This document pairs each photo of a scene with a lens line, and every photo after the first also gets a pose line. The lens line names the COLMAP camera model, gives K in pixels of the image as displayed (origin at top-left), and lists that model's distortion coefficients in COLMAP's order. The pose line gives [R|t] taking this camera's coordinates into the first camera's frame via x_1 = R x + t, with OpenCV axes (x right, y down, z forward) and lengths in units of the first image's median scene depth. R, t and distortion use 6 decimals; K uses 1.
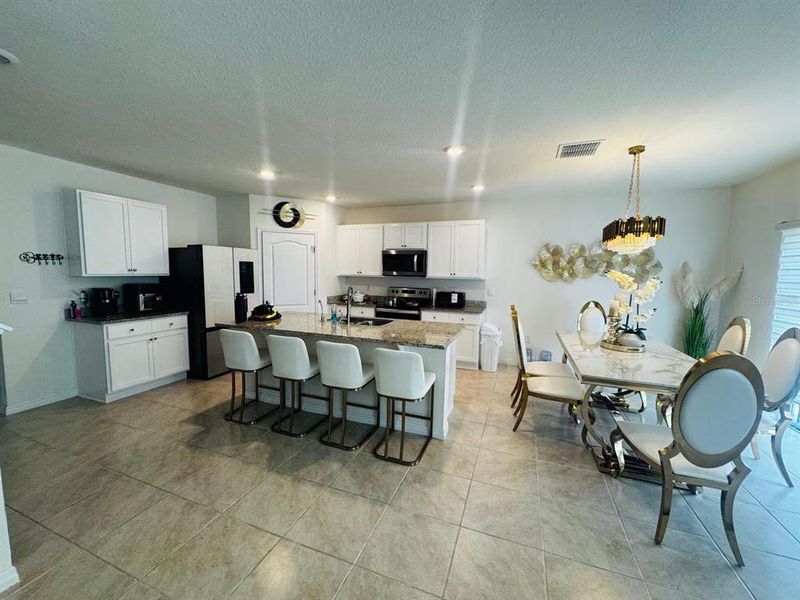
lens RADIAL K [[323.2, 0, 400.2], [0, 323.2, 301.5], [0, 0, 1]] dist [-0.000717, 0.000510]
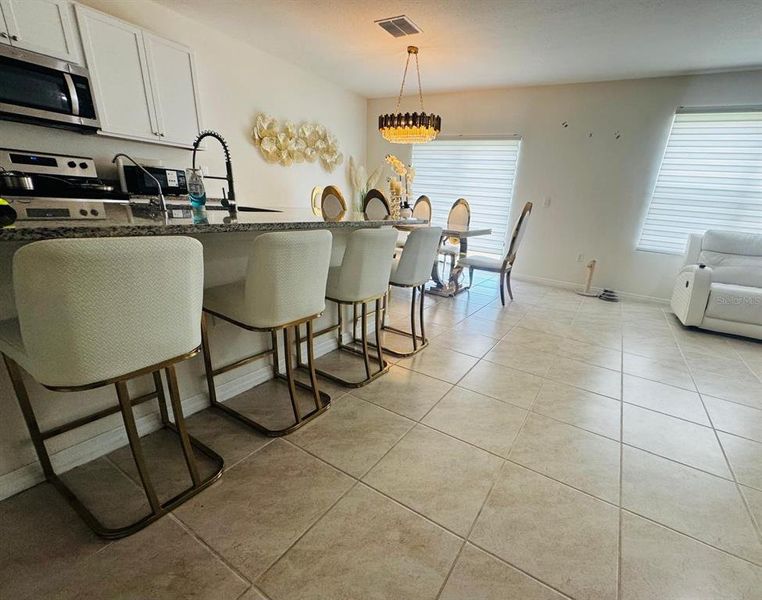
lens RADIAL K [[354.1, 0, 427.3], [0, 354.1, 318.6], [0, 0, 1]] dist [0.000378, -0.000246]
pose [[0.144734, -0.320204, 0.936227, -0.598644], [0.023249, 0.947029, 0.320305, 0.047136], [-0.989197, -0.024593, 0.144512, 0.529770]]
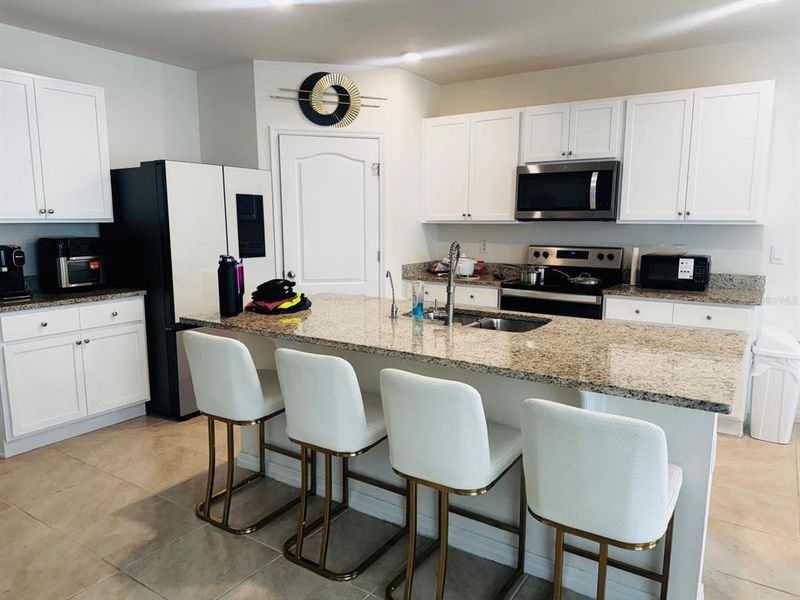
lens RADIAL K [[558.1, 0, 399.5], [0, 558.1, 304.5], [0, 0, 1]] dist [0.042409, -0.006433]
pose [[0.975241, 0.020922, -0.220152, -0.053175], [-0.008488, 0.998322, 0.057278, -0.002794], [0.220981, -0.053991, 0.973782, 0.210836]]
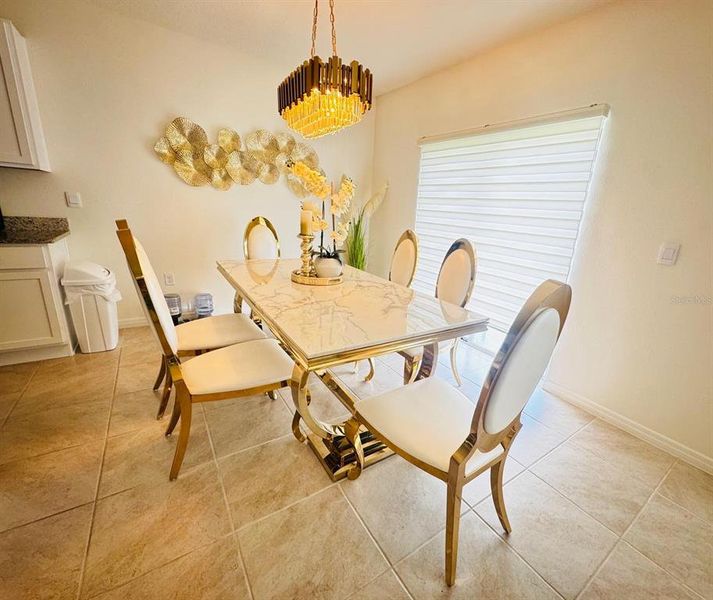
lens RADIAL K [[316.8, 0, 395.6], [0, 316.8, 301.4], [0, 0, 1]] dist [-0.011768, 0.000197]
pose [[0.540583, -0.206575, 0.815535, 0.159417], [0.013593, 0.971403, 0.237047, 0.021984], [-0.841181, -0.117058, 0.527932, 0.389305]]
